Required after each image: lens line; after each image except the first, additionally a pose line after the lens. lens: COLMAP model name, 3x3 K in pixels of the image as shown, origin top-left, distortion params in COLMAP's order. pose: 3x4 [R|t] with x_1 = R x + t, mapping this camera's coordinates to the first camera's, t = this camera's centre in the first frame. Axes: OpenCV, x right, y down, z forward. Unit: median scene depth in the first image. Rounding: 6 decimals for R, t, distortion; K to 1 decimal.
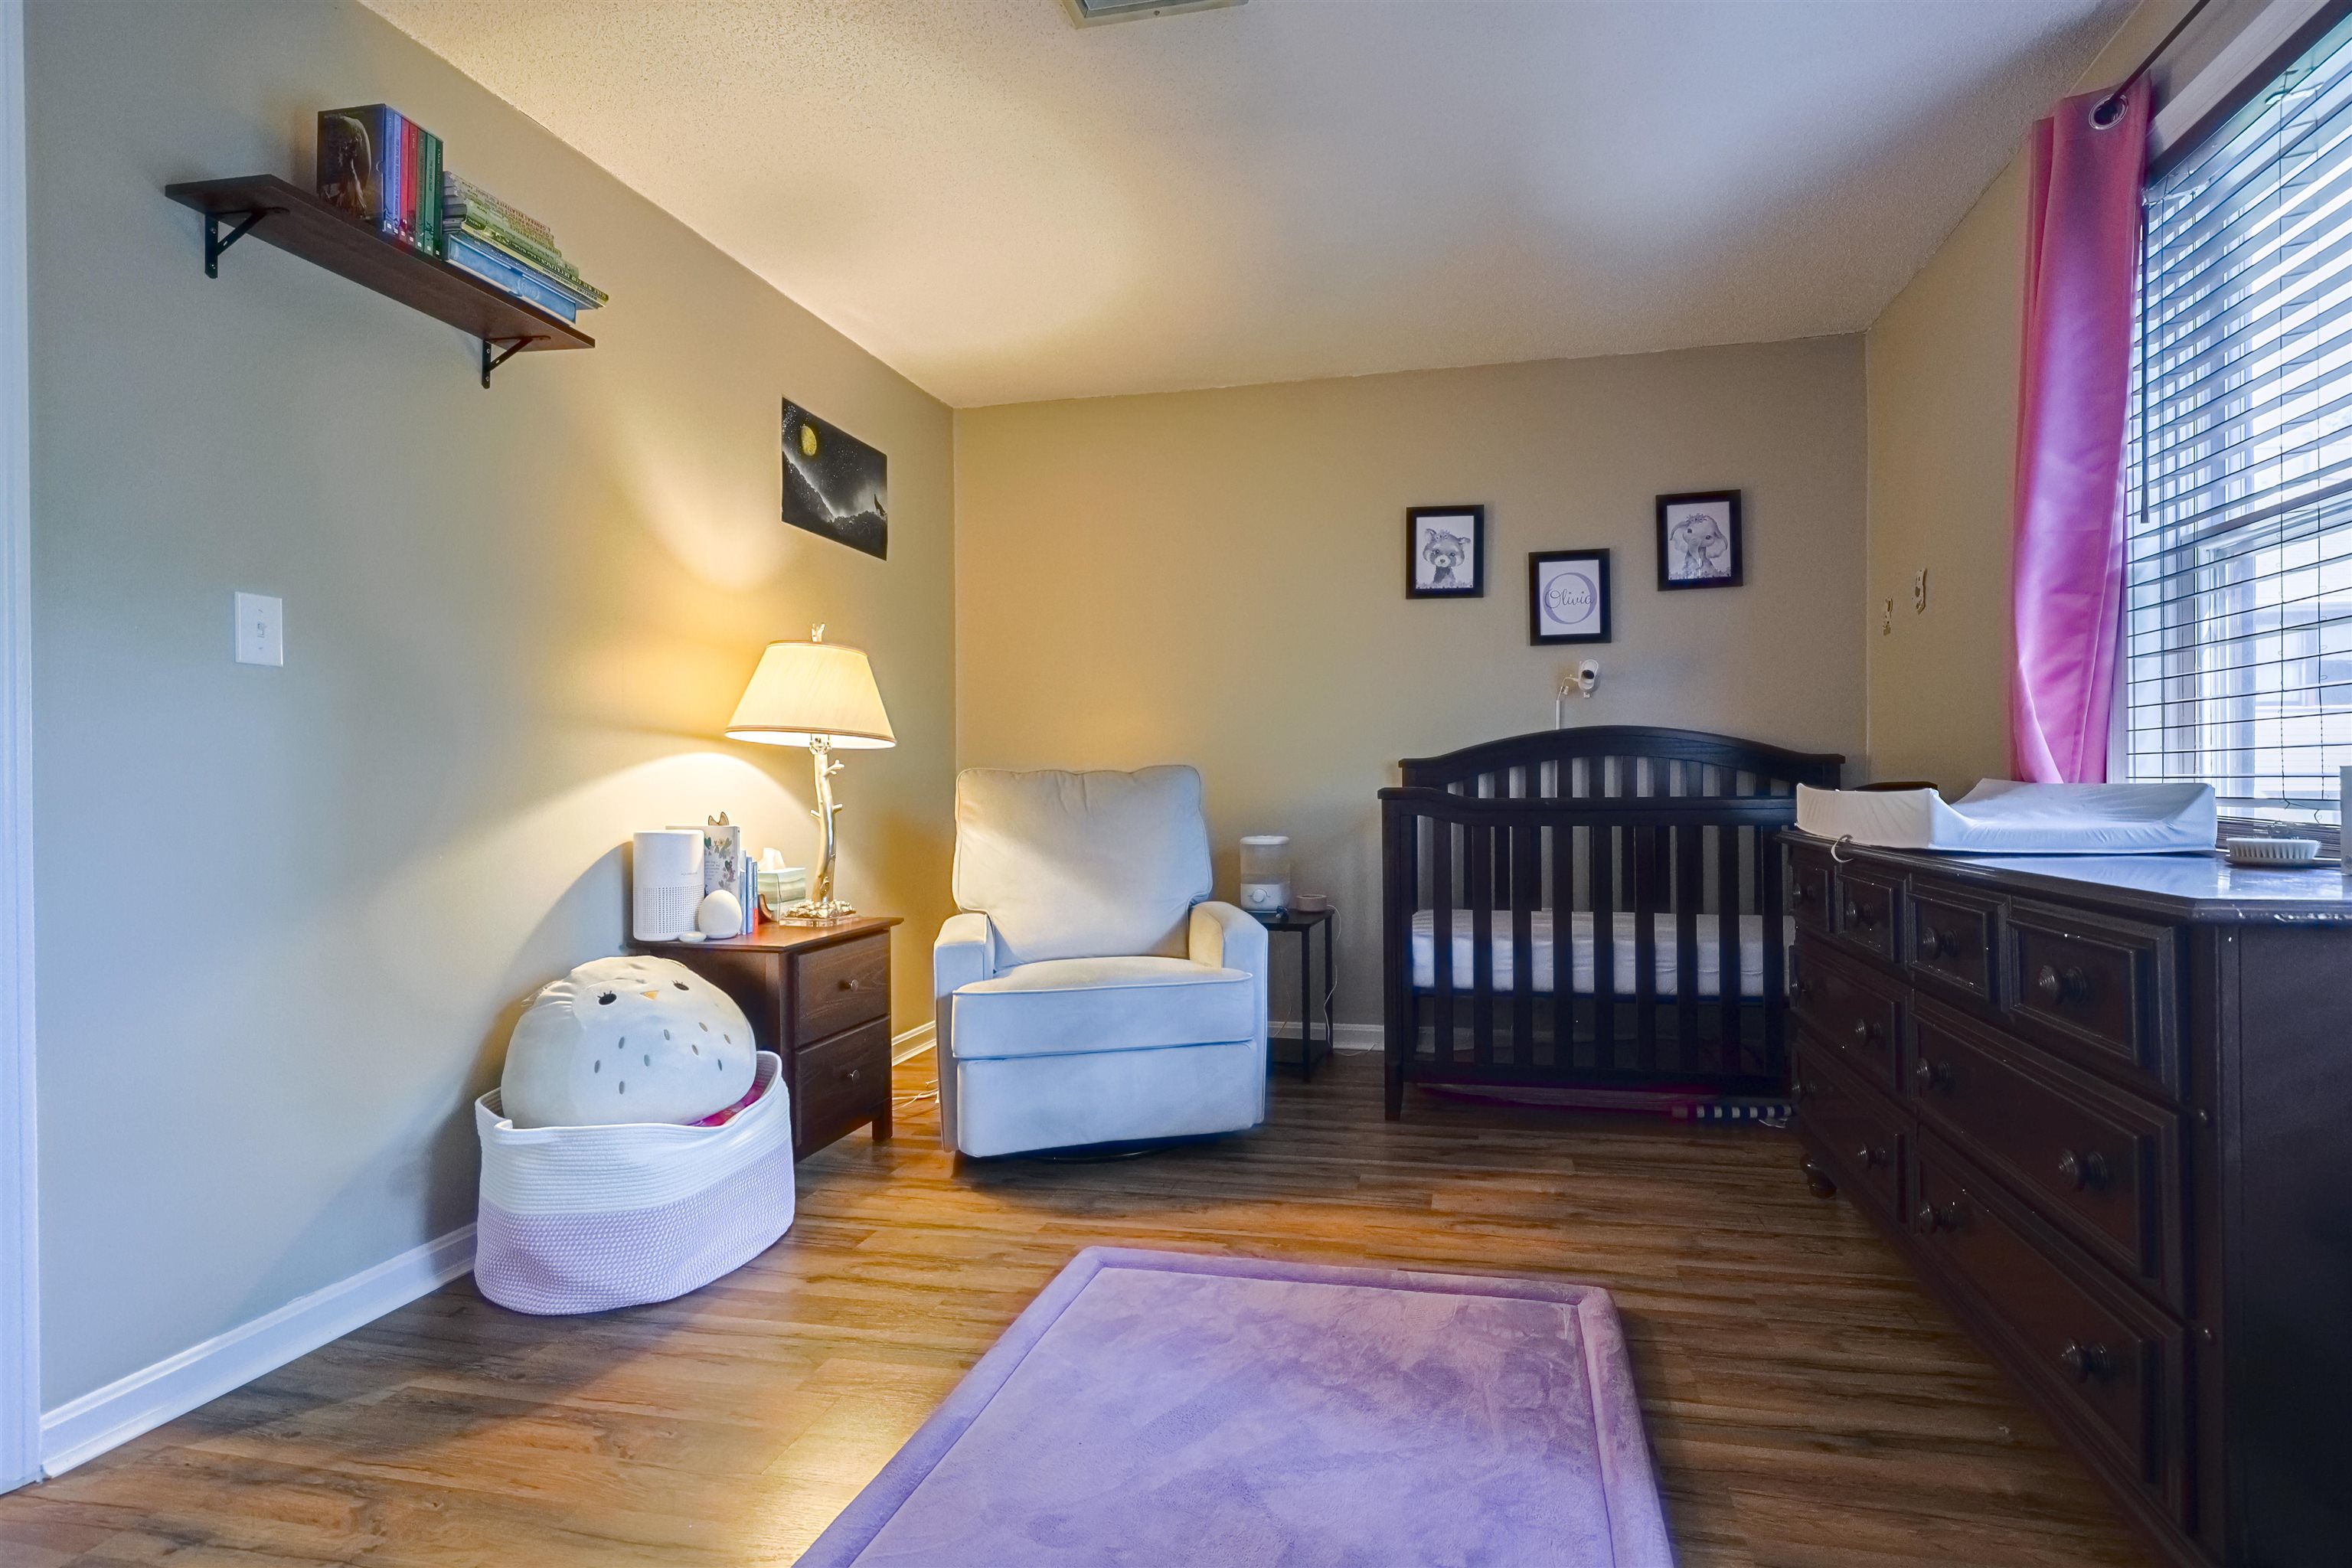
lens RADIAL K [[1169.4, 0, 1176.3], [0, 1169.4, 788.4], [0, 0, 1]] dist [0.002577, -0.001575]
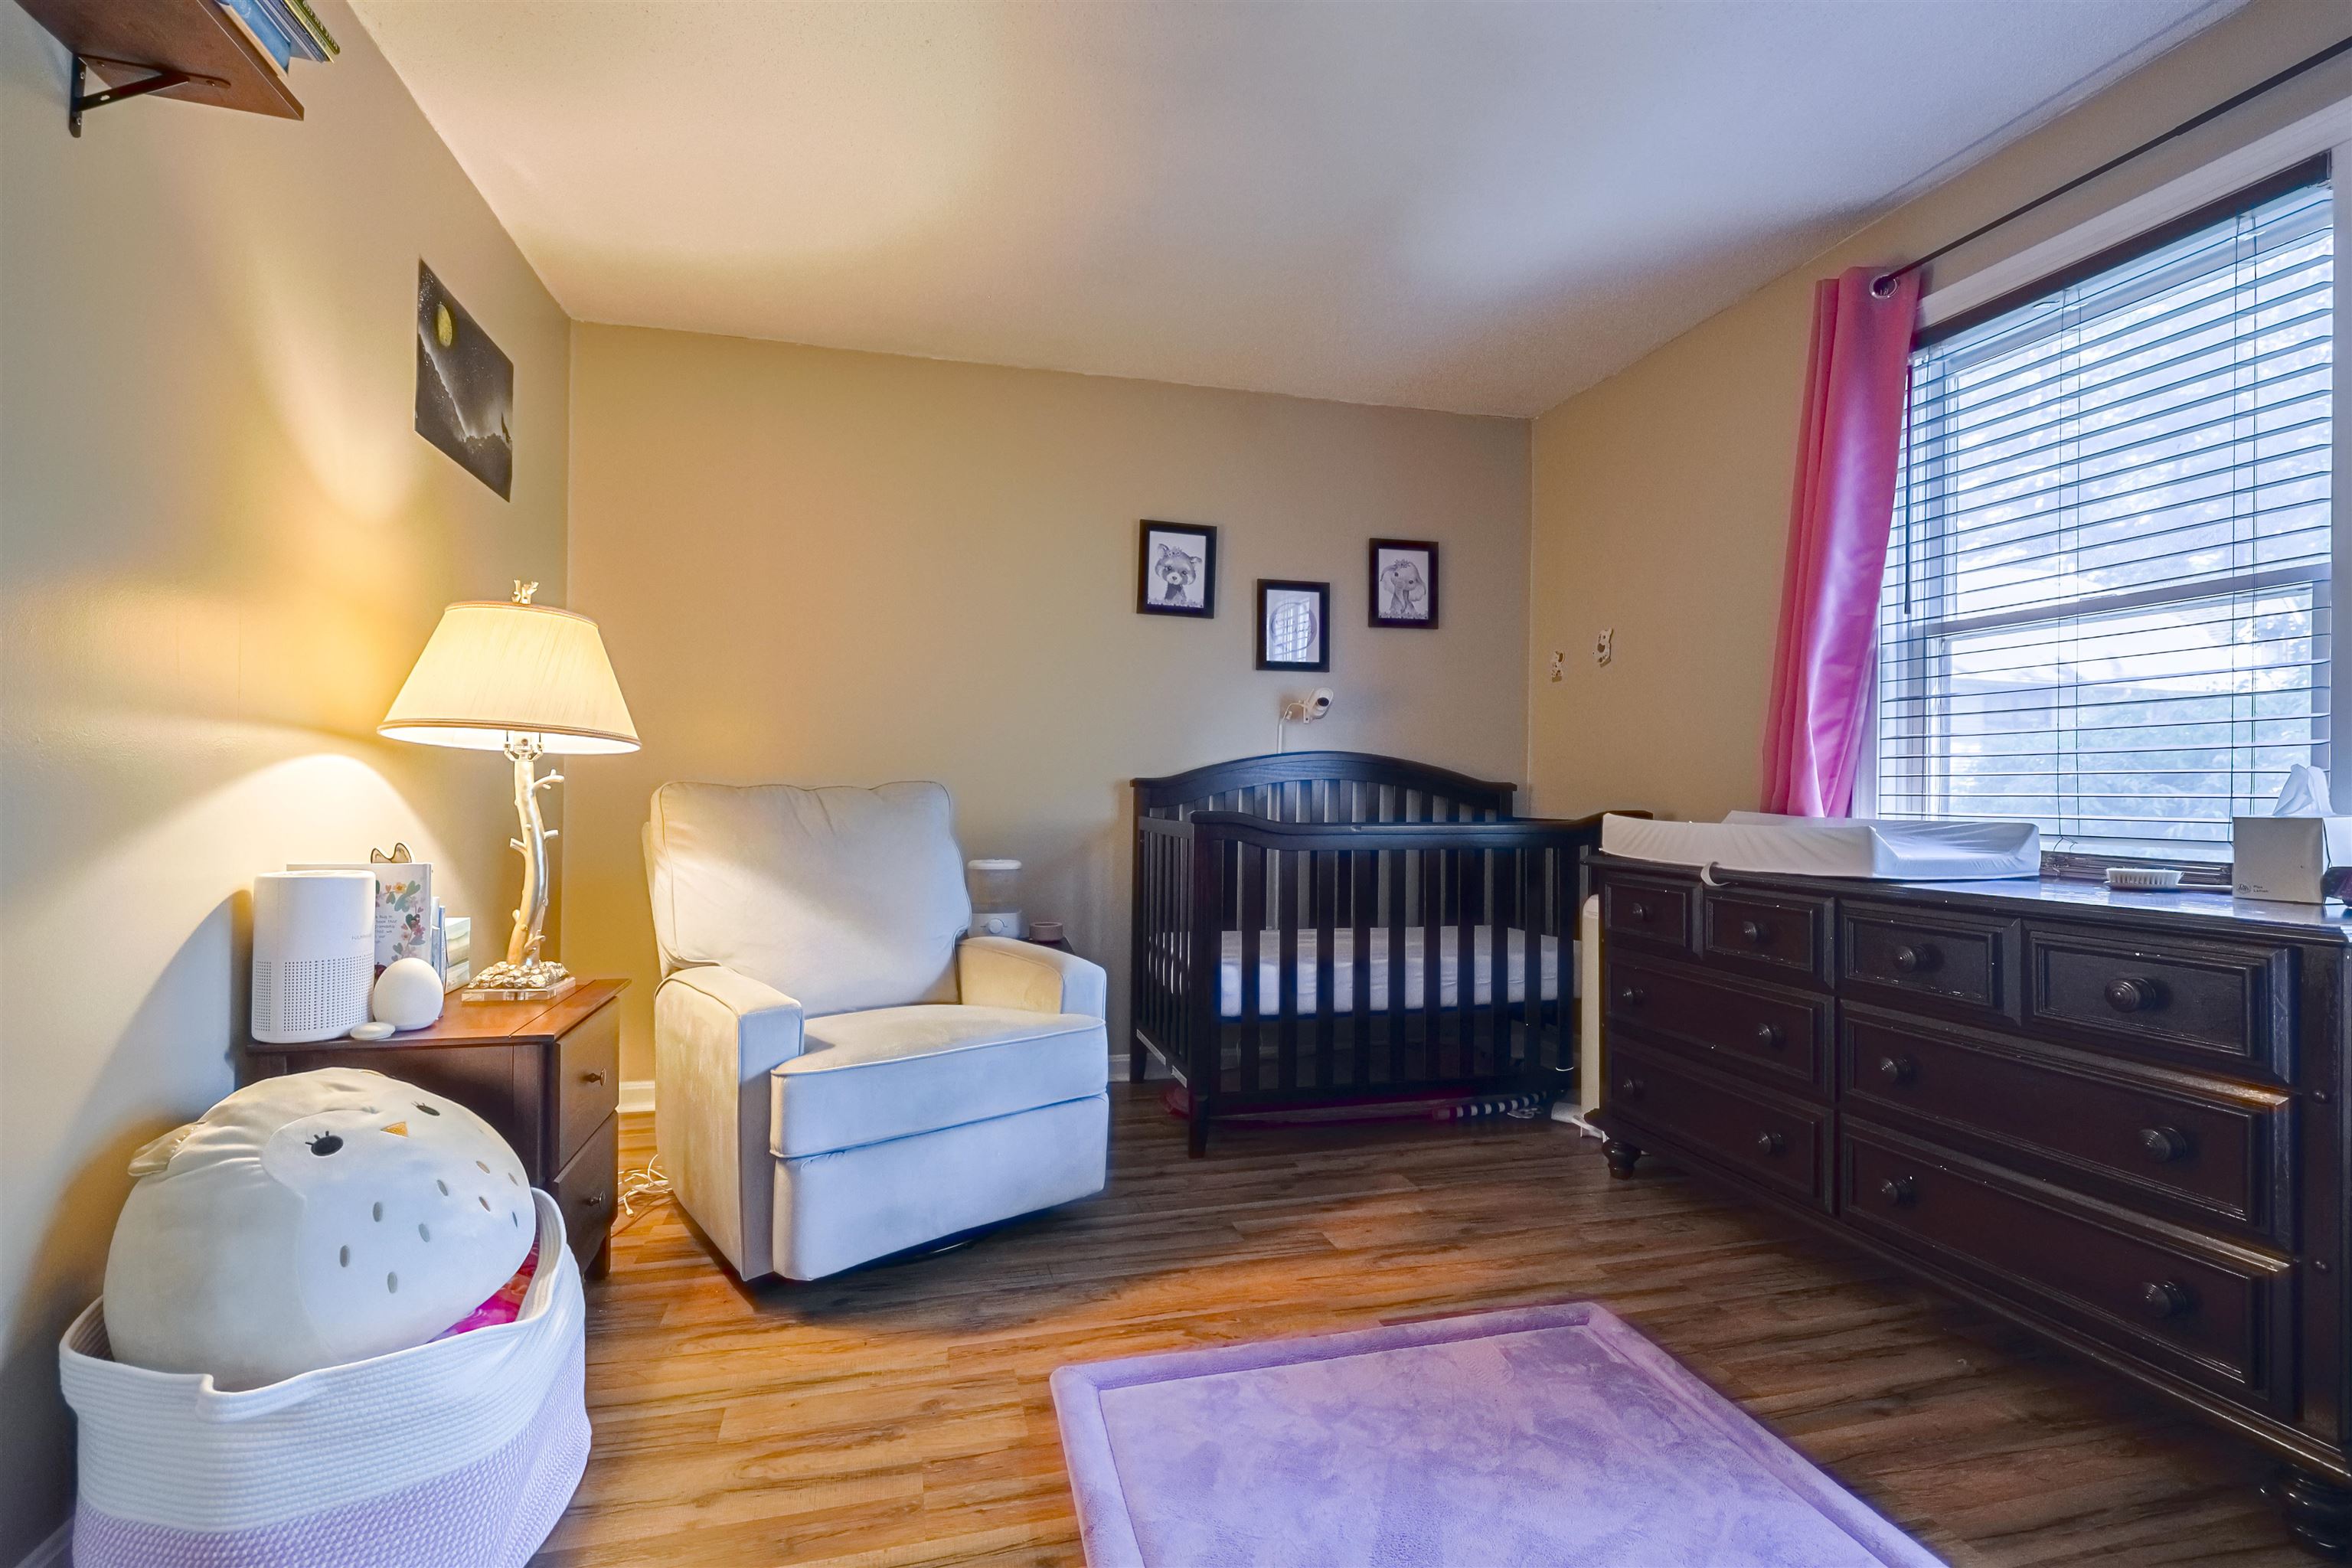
lens RADIAL K [[1169.4, 0, 1179.3], [0, 1169.4, 787.6], [0, 0, 1]] dist [0.002577, -0.001575]
pose [[0.876957, 0.014927, 0.480337, -0.350108], [-0.011723, 0.999885, -0.009671, -0.012588], [-0.480425, 0.002850, 0.877031, 0.197070]]
